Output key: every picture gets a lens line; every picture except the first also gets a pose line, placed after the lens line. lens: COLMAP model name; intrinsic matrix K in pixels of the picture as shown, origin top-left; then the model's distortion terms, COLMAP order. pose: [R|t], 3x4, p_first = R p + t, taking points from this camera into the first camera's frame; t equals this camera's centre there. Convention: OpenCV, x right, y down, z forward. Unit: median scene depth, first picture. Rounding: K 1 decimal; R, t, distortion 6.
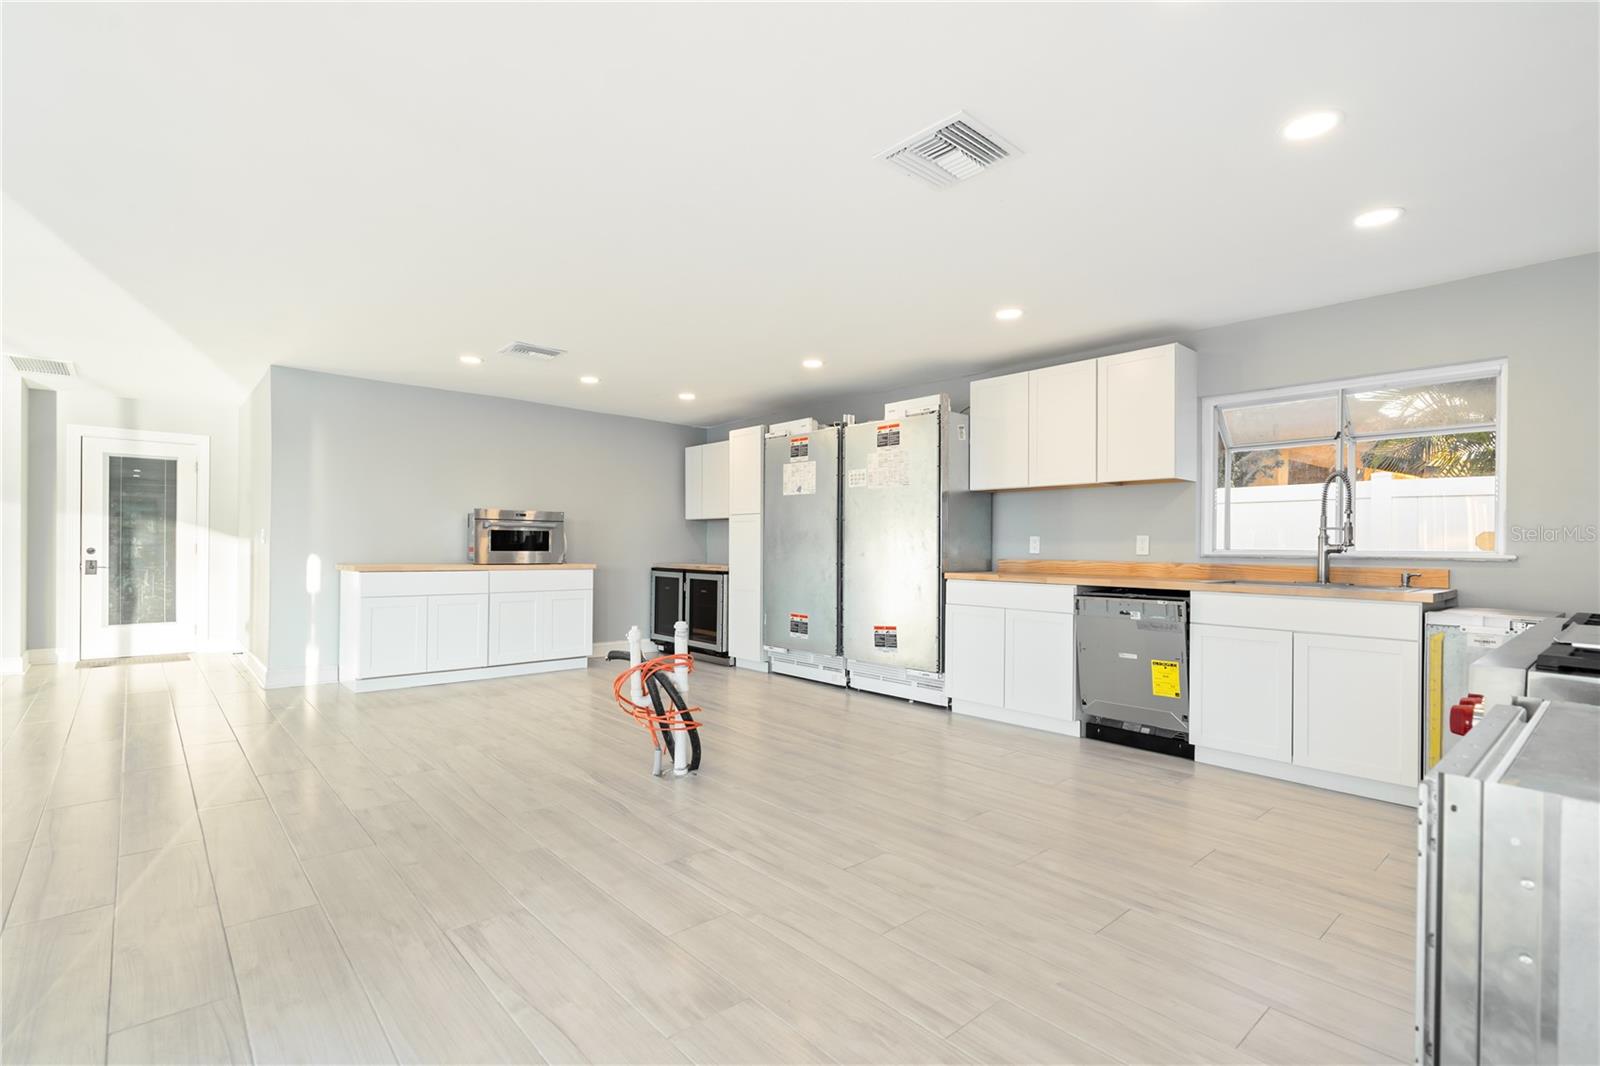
lens RADIAL K [[747.2, 0, 776.5], [0, 747.2, 545.8], [0, 0, 1]] dist [-0.000971, -0.000548]
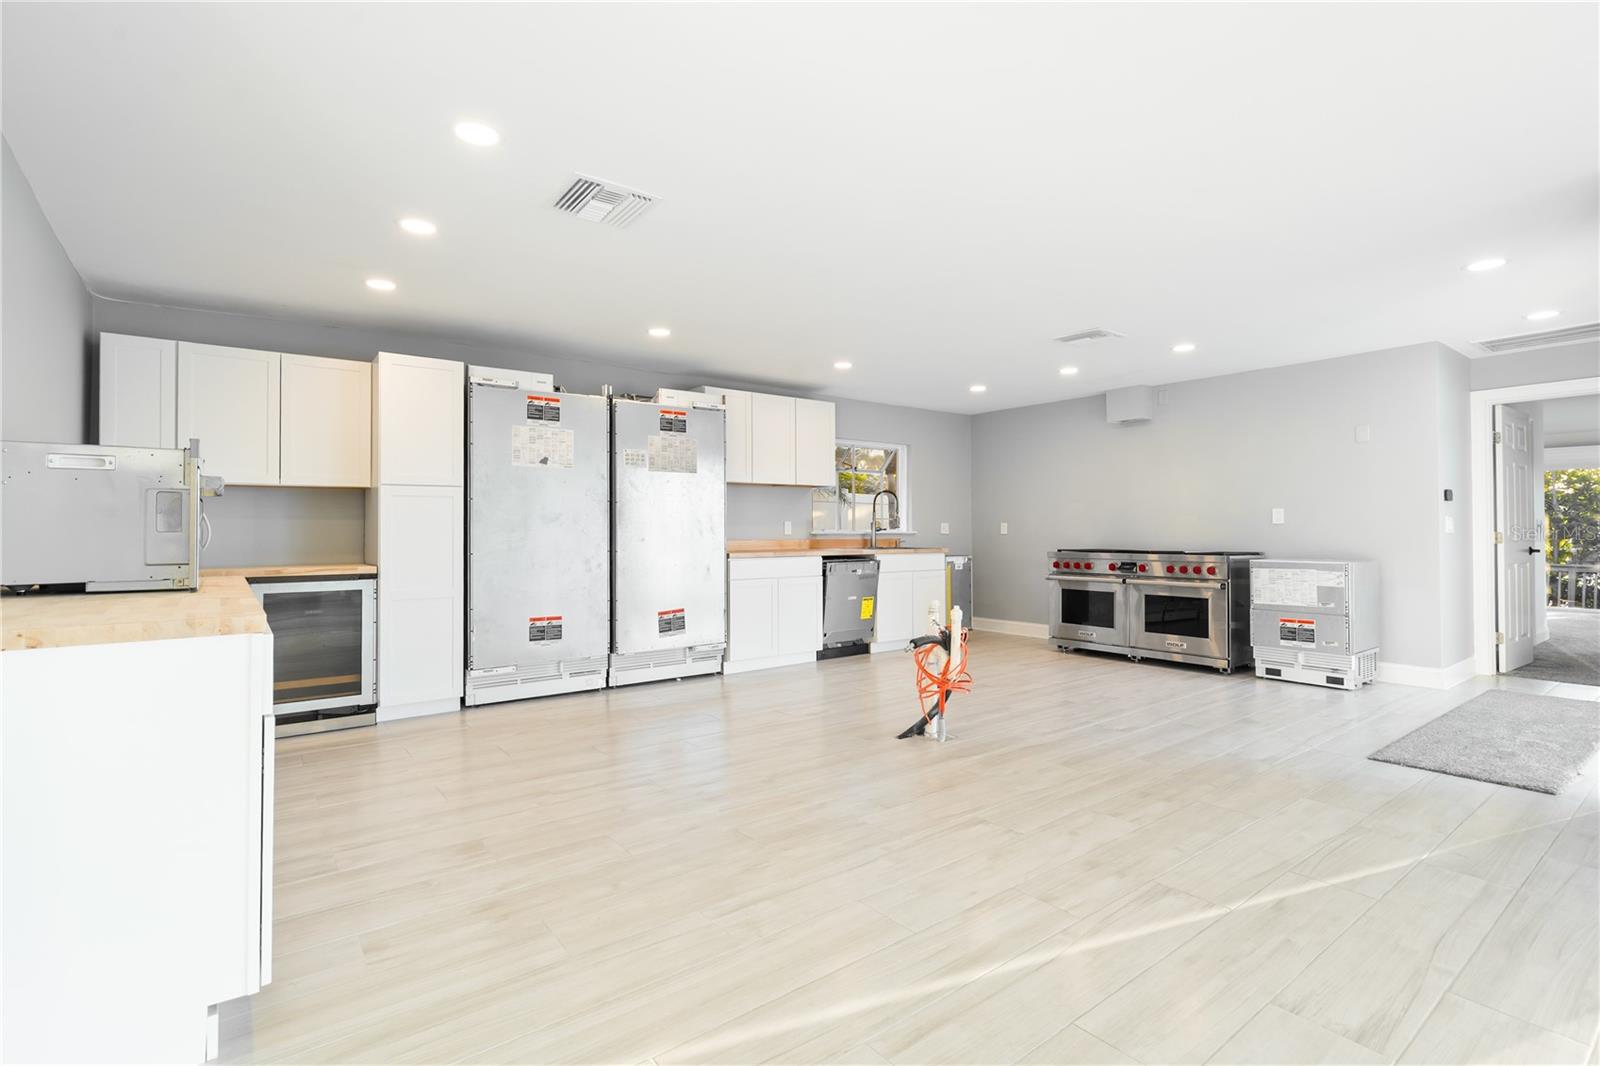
lens RADIAL K [[747.2, 0, 797.5], [0, 747.2, 522.3], [0, 0, 1]] dist [-0.000971, -0.000548]
pose [[0.058730, 0.000931, 0.998273, -0.974691], [0.003846, 0.999992, -0.001159, -0.010044], [-0.998266, 0.003907, 0.058726, 0.884899]]
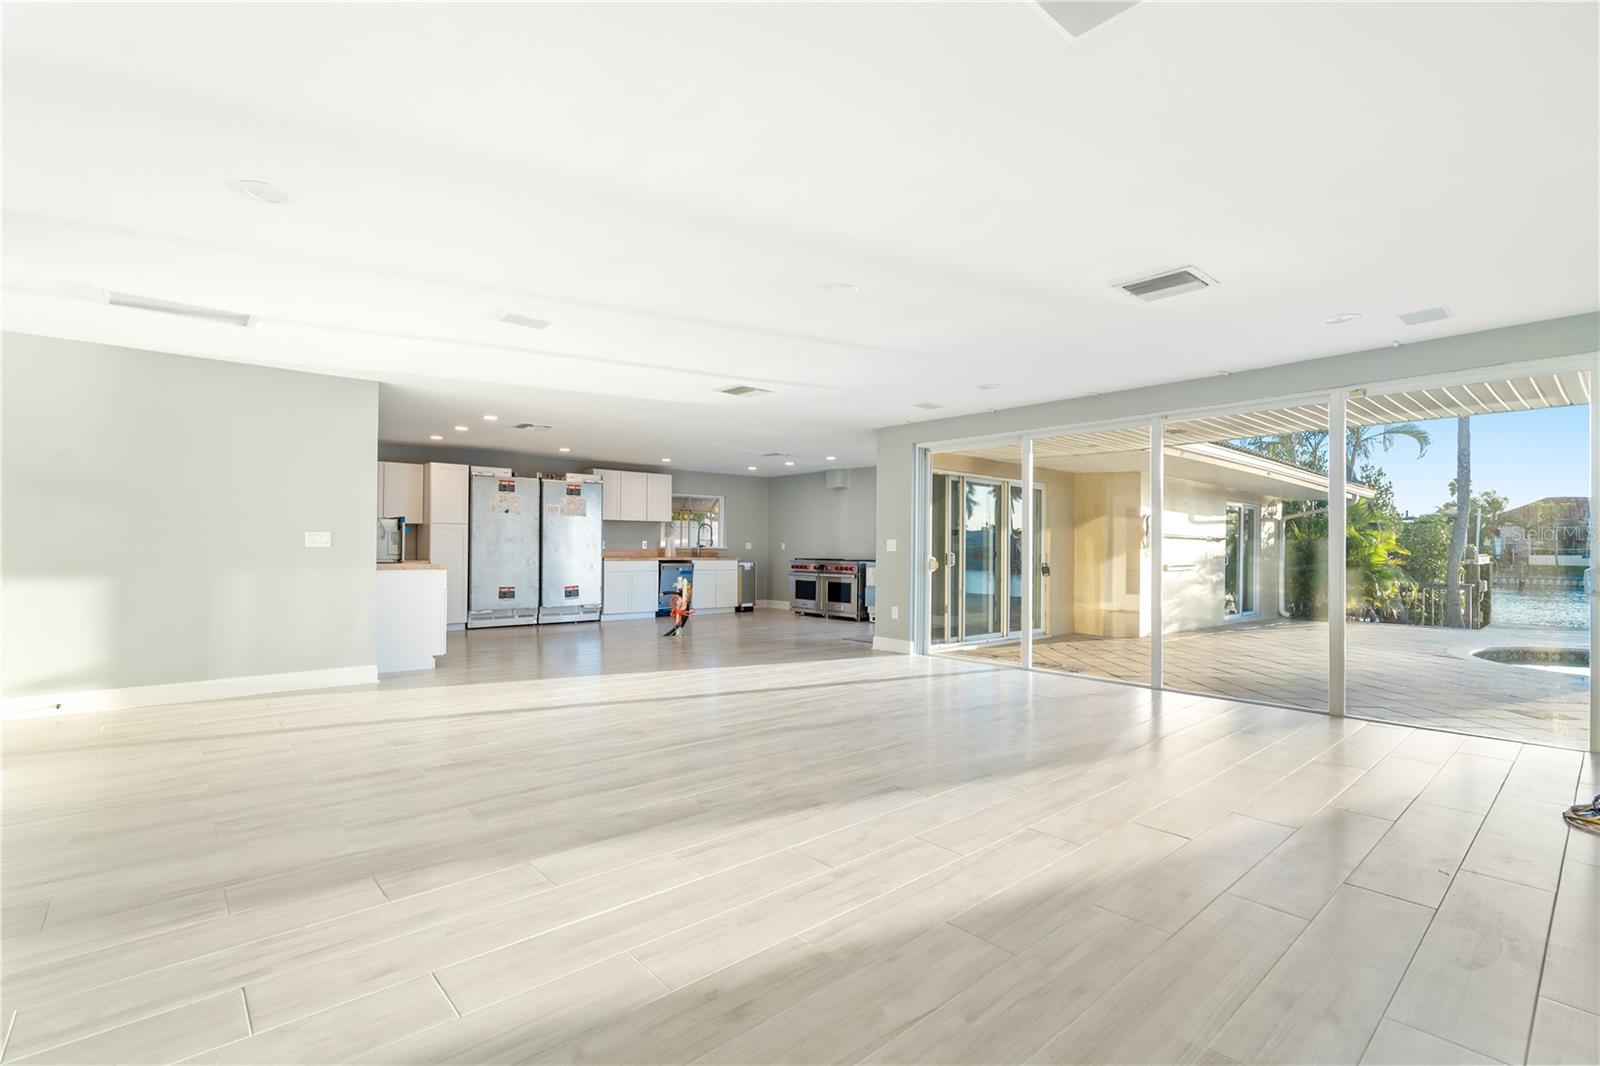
lens RADIAL K [[747.2, 0, 799.2], [0, 747.2, 543.0], [0, 0, 1]] dist [-0.000971, -0.000548]
pose [[-0.006629, -0.005674, 0.999962, -2.107362], [-0.007624, 0.999955, 0.005624, -0.025546], [-0.999949, -0.007586, -0.006672, 0.472029]]
